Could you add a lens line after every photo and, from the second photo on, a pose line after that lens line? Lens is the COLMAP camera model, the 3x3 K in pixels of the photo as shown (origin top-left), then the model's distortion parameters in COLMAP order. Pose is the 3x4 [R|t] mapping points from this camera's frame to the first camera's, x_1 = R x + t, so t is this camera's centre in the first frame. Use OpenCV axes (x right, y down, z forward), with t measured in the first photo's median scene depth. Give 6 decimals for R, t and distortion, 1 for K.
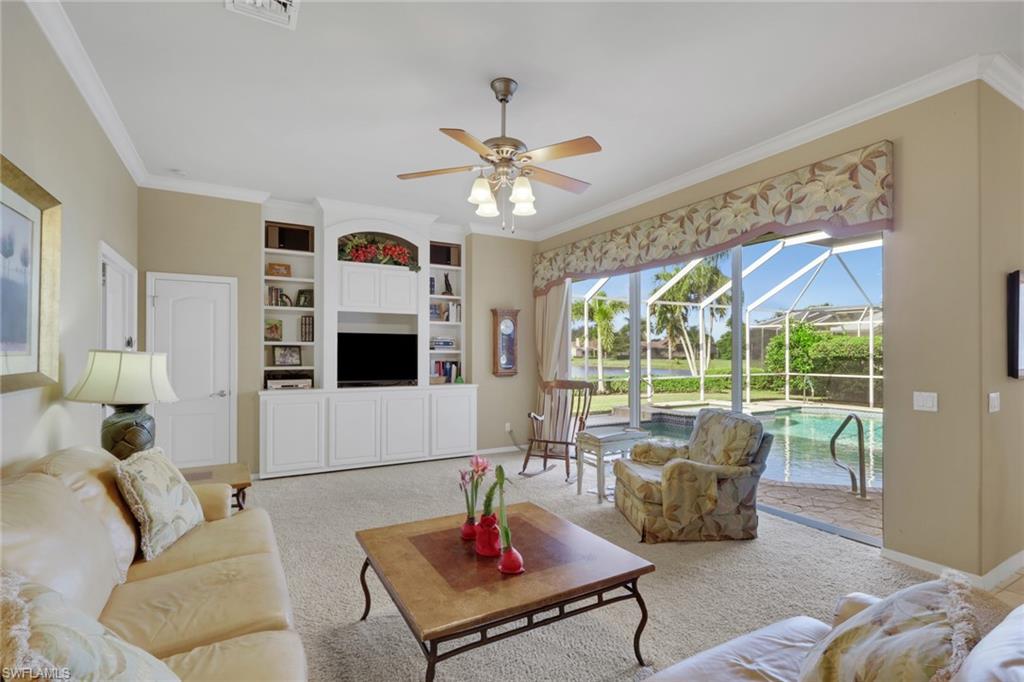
lens RADIAL K [[489.2, 0, 510.2], [0, 489.2, 349.9], [0, 0, 1]] dist [0.012039, -0.000275]
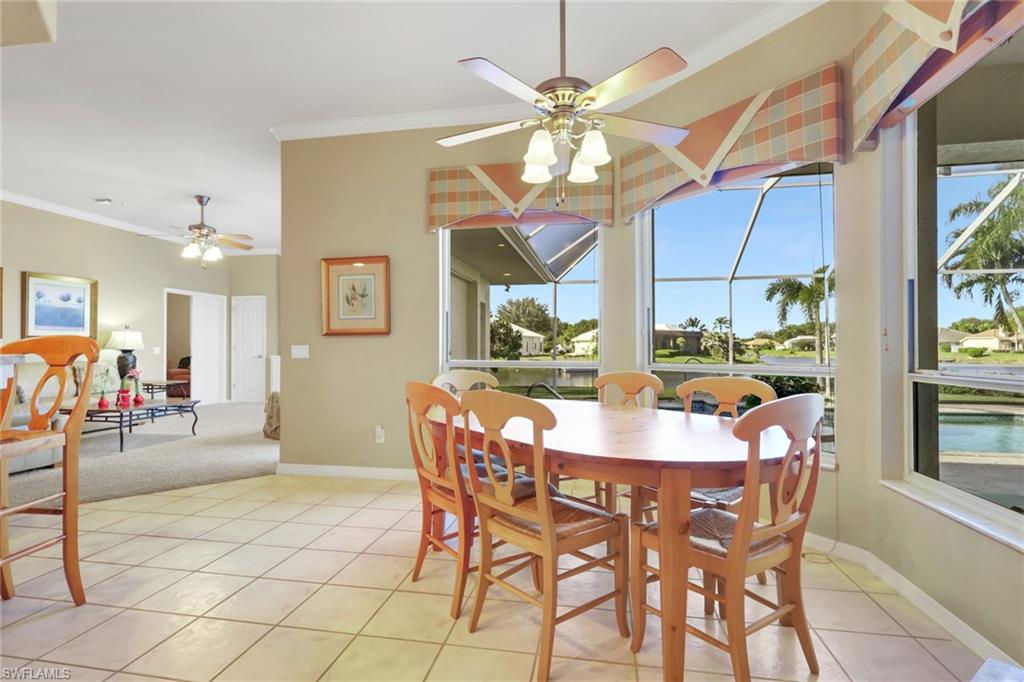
lens RADIAL K [[495.8, 0, 512.9], [0, 495.8, 345.0], [0, 0, 1]] dist [0.005919, -0.003782]
pose [[0.769160, -0.006930, -0.639019, 0.501625], [0.007371, 0.999971, -0.001972, 0.019484], [0.639014, -0.003194, 0.769188, 0.051081]]
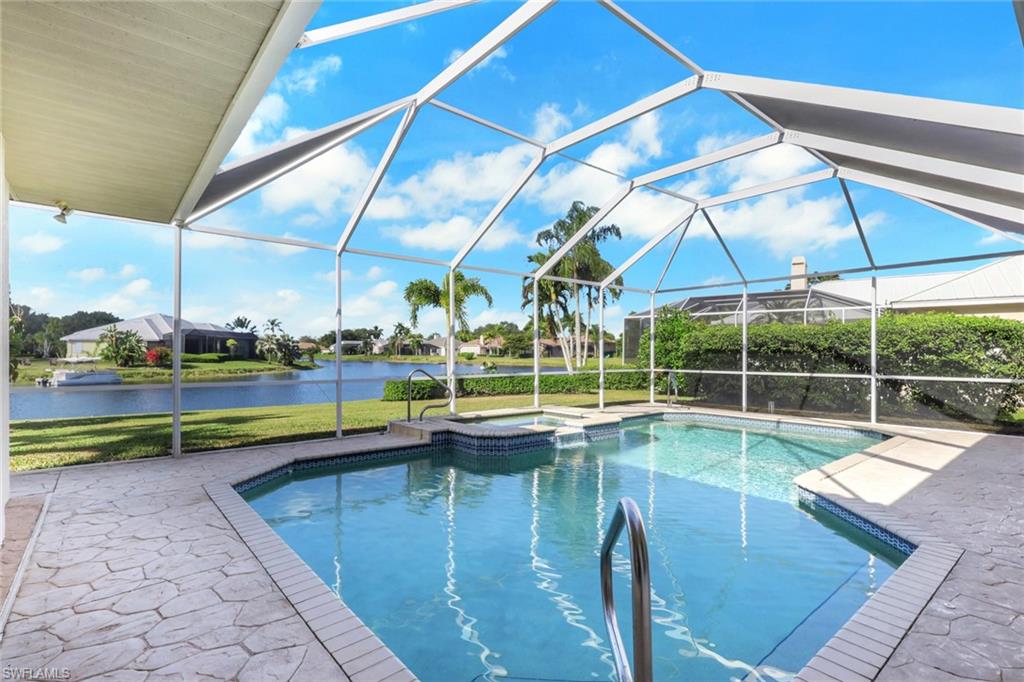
lens RADIAL K [[495.8, 0, 513.7], [0, 495.8, 349.2], [0, 0, 1]] dist [0.005919, -0.003782]
pose [[0.983178, 0.004320, 0.182597, 0.217800], [-0.004556, 0.999989, 0.000876, 0.017067], [-0.182591, -0.001693, 0.983187, 0.276714]]
